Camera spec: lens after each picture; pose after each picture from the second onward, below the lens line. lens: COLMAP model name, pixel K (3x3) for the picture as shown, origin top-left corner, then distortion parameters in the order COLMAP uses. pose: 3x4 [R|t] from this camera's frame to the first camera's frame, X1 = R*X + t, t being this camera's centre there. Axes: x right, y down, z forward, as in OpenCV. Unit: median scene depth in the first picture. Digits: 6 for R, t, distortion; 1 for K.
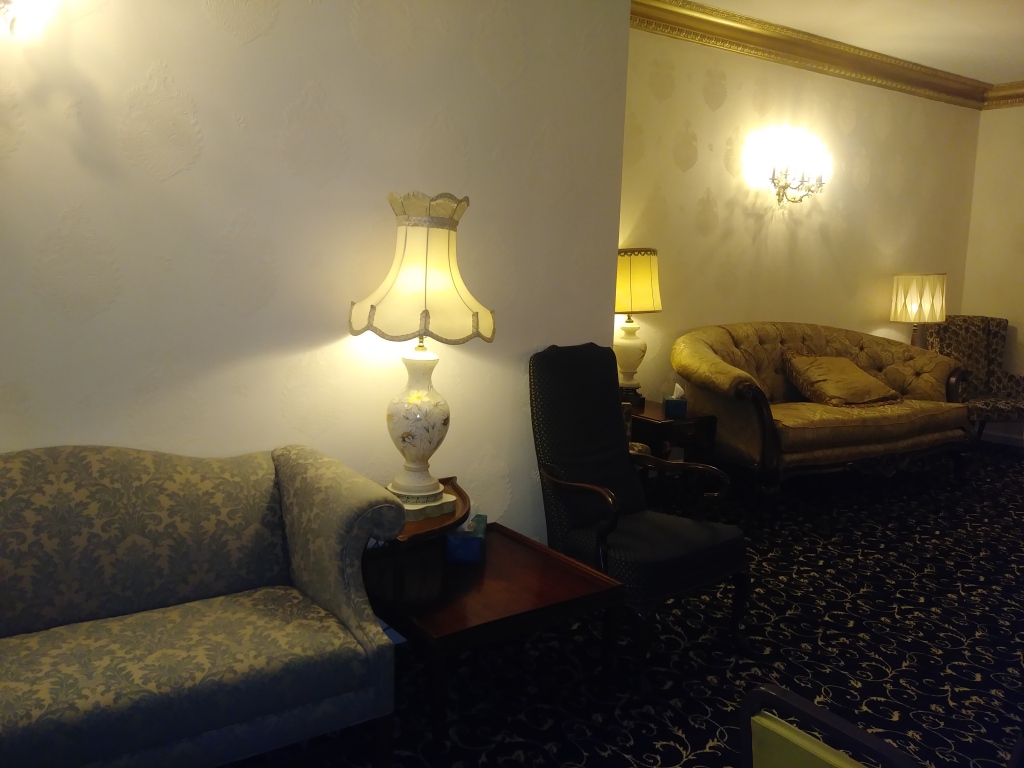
lens RADIAL K [[815.2, 0, 512.9], [0, 815.2, 378.4], [0, 0, 1]] dist [0.008523, -0.001803]
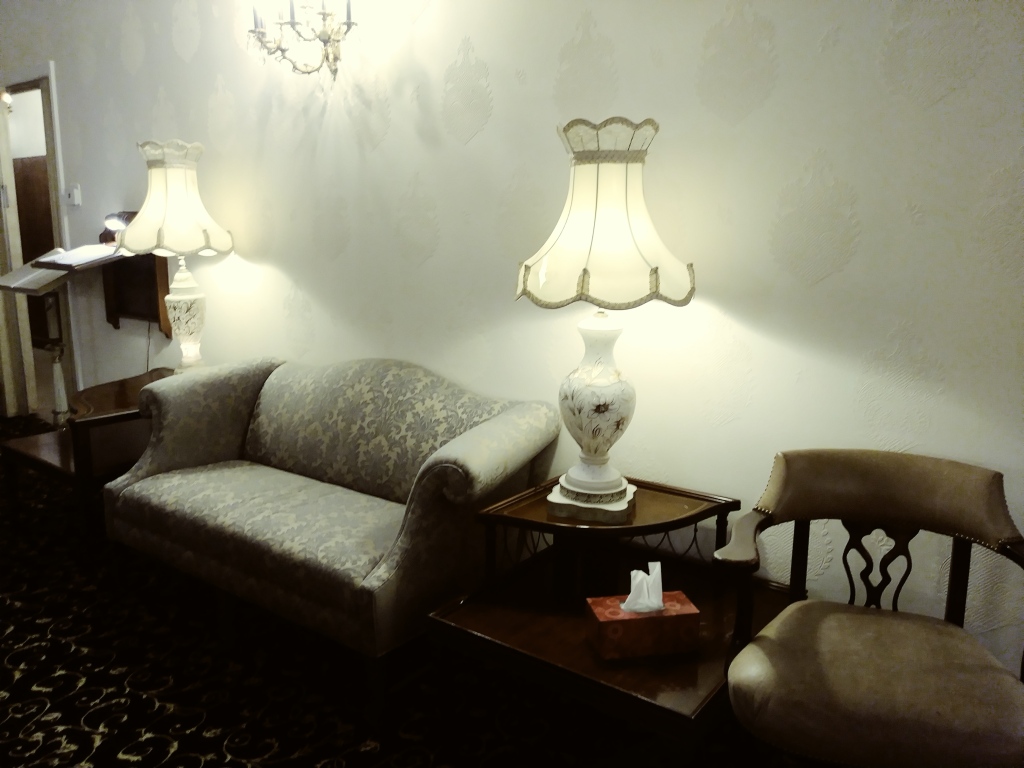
lens RADIAL K [[815.2, 0, 512.4], [0, 815.2, 390.5], [0, 0, 1]] dist [0.008523, -0.001803]
pose [[0.339723, 0.169140, -0.925192, 0.738087], [-0.121891, 0.983318, 0.135009, -0.069799], [0.932593, 0.066907, 0.354673, 0.723730]]
